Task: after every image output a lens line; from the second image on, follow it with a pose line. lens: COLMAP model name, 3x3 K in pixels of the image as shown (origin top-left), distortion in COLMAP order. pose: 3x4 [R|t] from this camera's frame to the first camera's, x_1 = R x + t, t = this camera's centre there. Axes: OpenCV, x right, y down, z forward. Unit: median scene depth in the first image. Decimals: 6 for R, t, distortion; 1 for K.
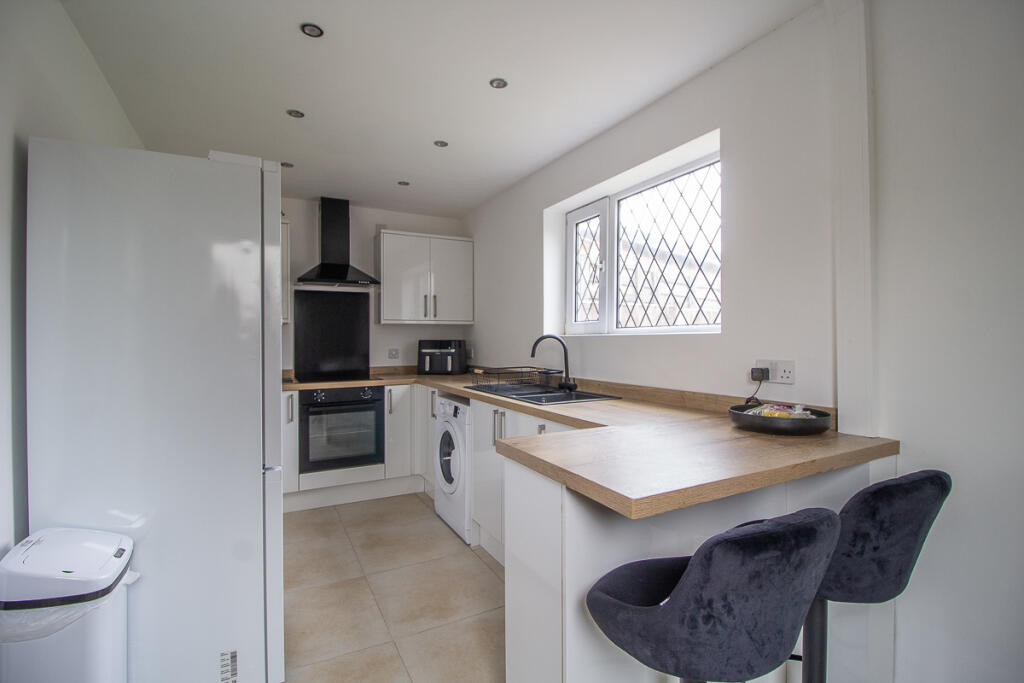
lens RADIAL K [[481.9, 0, 525.2], [0, 481.9, 335.7], [0, 0, 1]] dist [-0.008494, -0.000863]
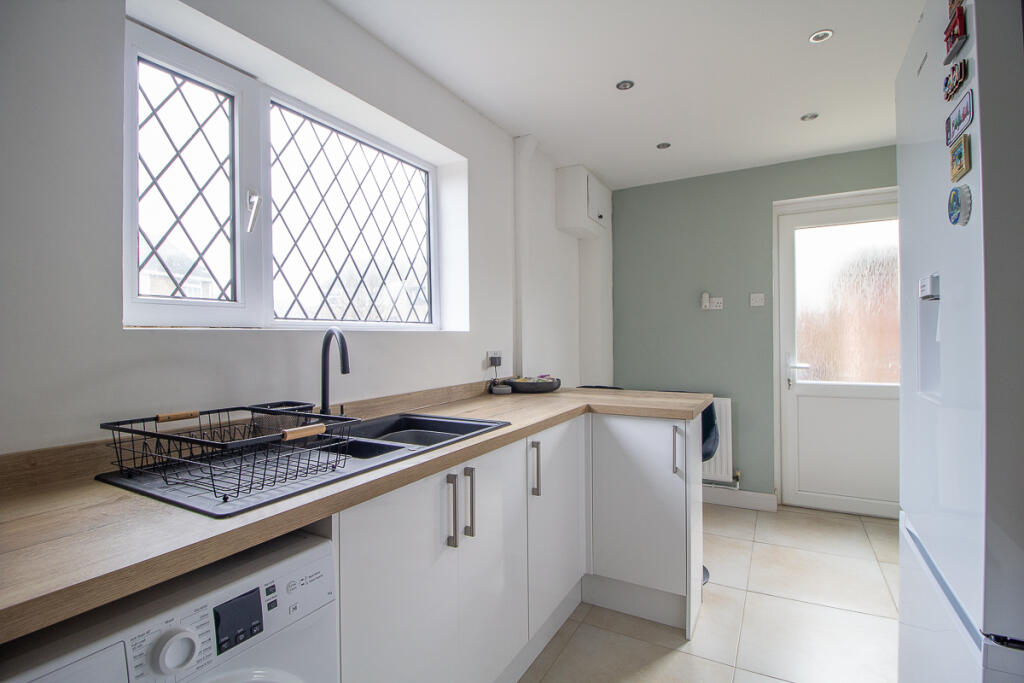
lens RADIAL K [[481.9, 0, 525.2], [0, 481.9, 335.7], [0, 0, 1]] dist [-0.008494, -0.000863]
pose [[-0.555638, 0.005754, 0.831404, -0.367089], [0.001249, 0.999981, -0.006085, 0.006934], [-0.831423, -0.002343, -0.555635, 0.844554]]
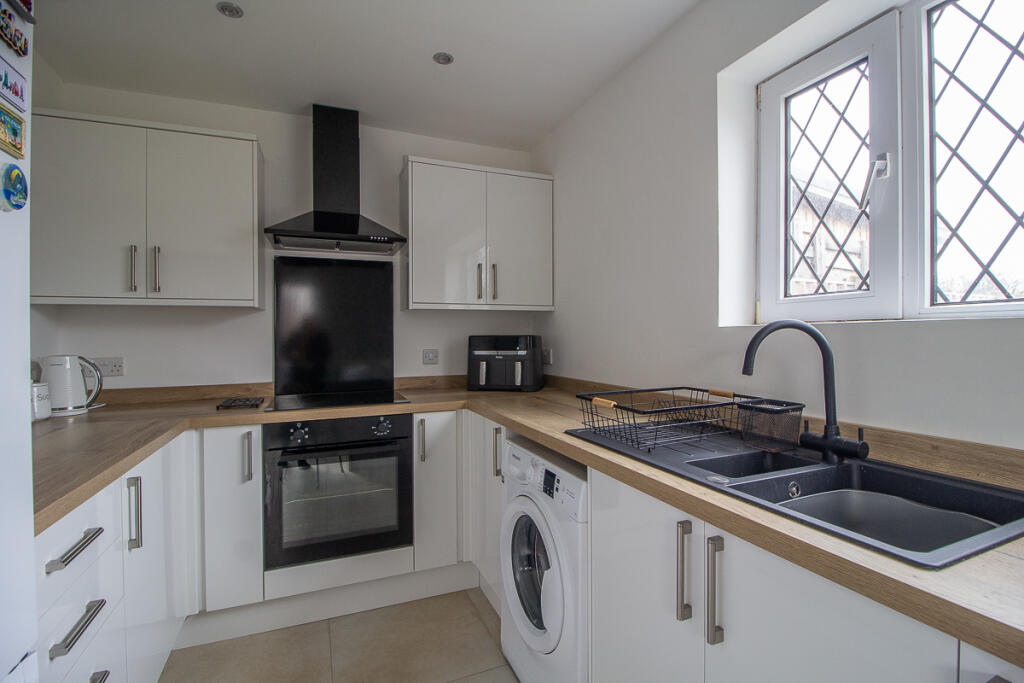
lens RADIAL K [[481.9, 0, 525.2], [0, 481.9, 335.7], [0, 0, 1]] dist [-0.008494, -0.000863]
pose [[0.995865, -0.001415, -0.090835, -0.102794], [0.001943, 0.999982, 0.005722, 0.006377], [0.090825, -0.005875, 0.995850, 0.430671]]
